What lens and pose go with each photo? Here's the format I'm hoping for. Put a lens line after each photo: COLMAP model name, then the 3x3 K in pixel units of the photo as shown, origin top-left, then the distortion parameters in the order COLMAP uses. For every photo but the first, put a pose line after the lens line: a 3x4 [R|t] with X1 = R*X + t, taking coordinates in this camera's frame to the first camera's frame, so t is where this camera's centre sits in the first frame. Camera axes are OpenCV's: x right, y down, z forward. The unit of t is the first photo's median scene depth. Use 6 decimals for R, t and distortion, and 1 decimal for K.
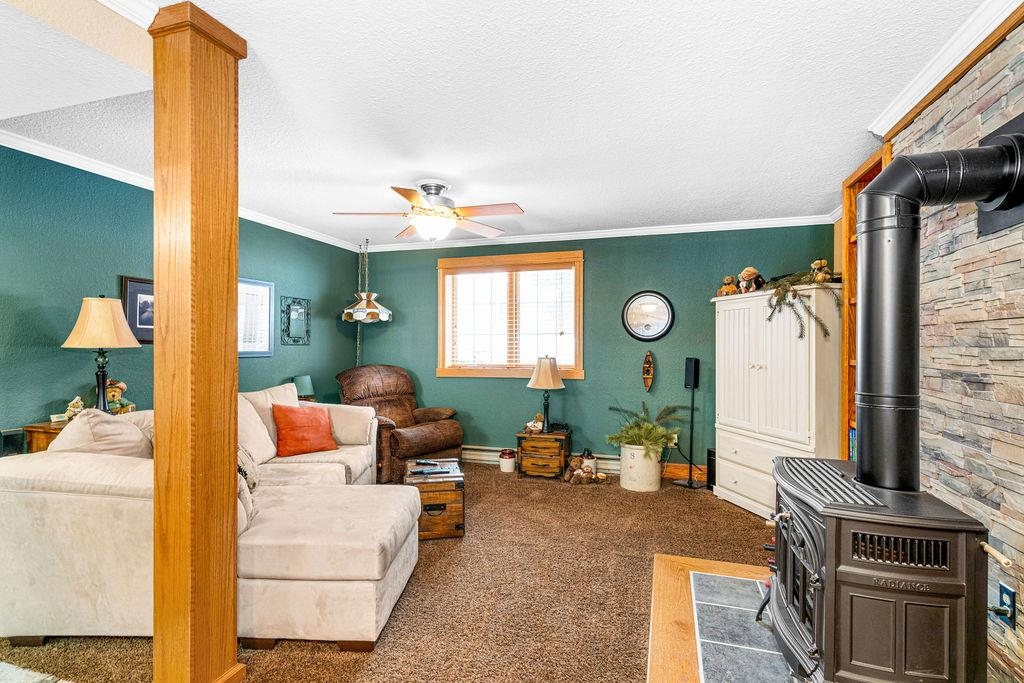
lens RADIAL K [[496.1, 0, 518.7], [0, 496.1, 347.2], [0, 0, 1]] dist [-0.000939, 0.000704]
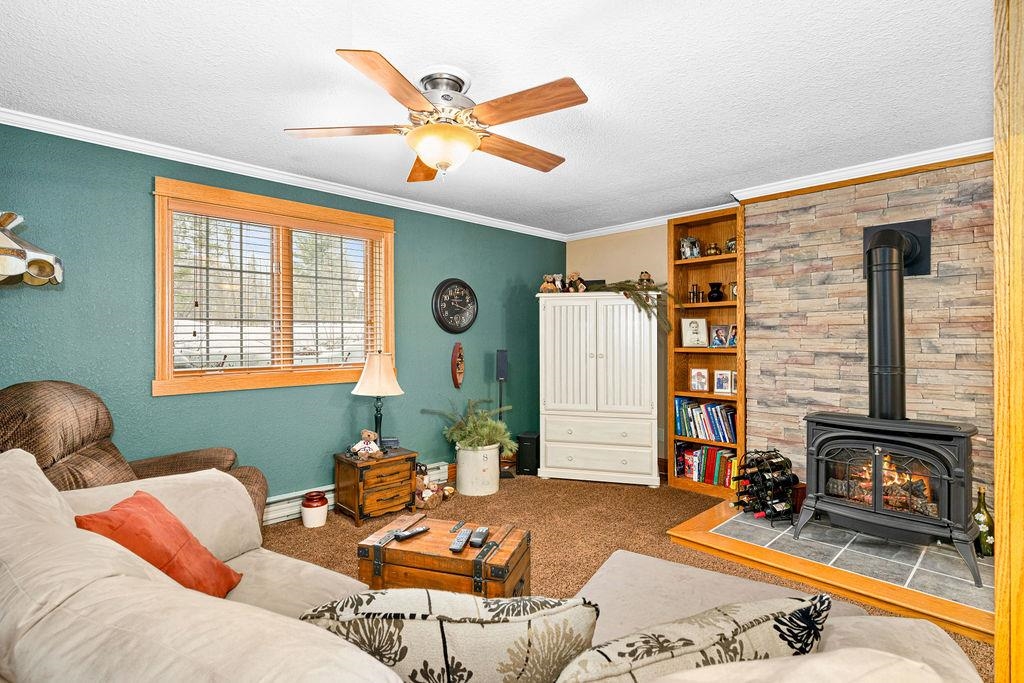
lens RADIAL K [[496.1, 0, 509.3], [0, 496.1, 335.1], [0, 0, 1]] dist [-0.000939, 0.000704]
pose [[0.498252, 0.006525, 0.867008, -0.565804], [0.003016, 0.999953, -0.009259, 0.000306], [-0.867027, 0.007228, 0.498208, 0.518762]]
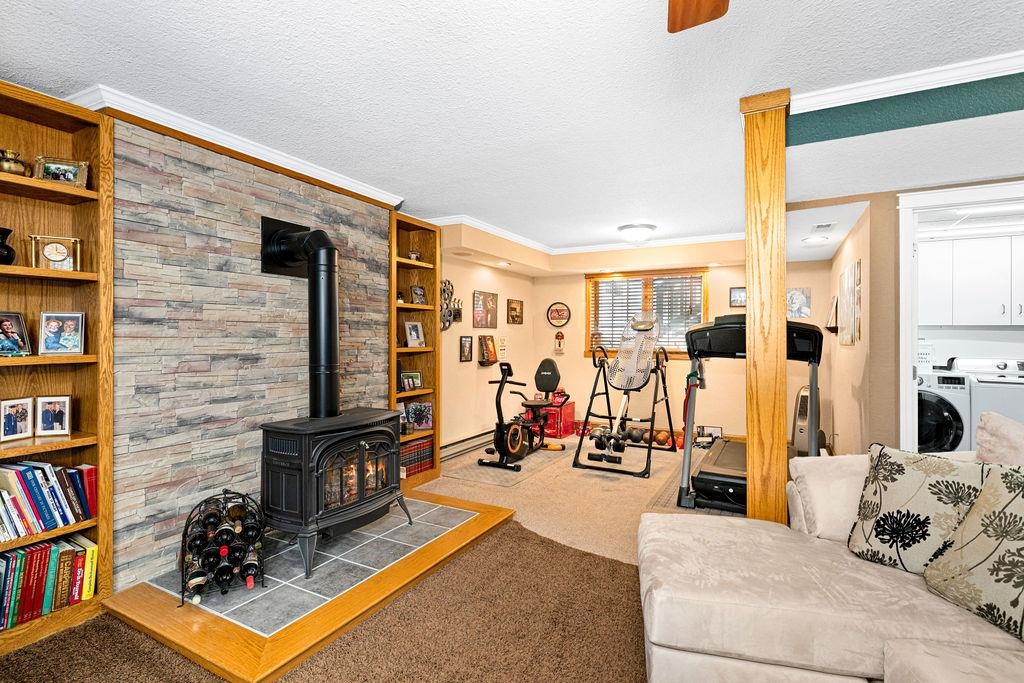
lens RADIAL K [[496.1, 0, 509.1], [0, 496.1, 333.3], [0, 0, 1]] dist [-0.000939, 0.000704]
pose [[-0.978547, 0.000371, 0.206024, -0.104611], [-0.000417, 0.999993, -0.003783, -0.003552], [-0.206024, -0.003788, -0.978540, 1.049899]]
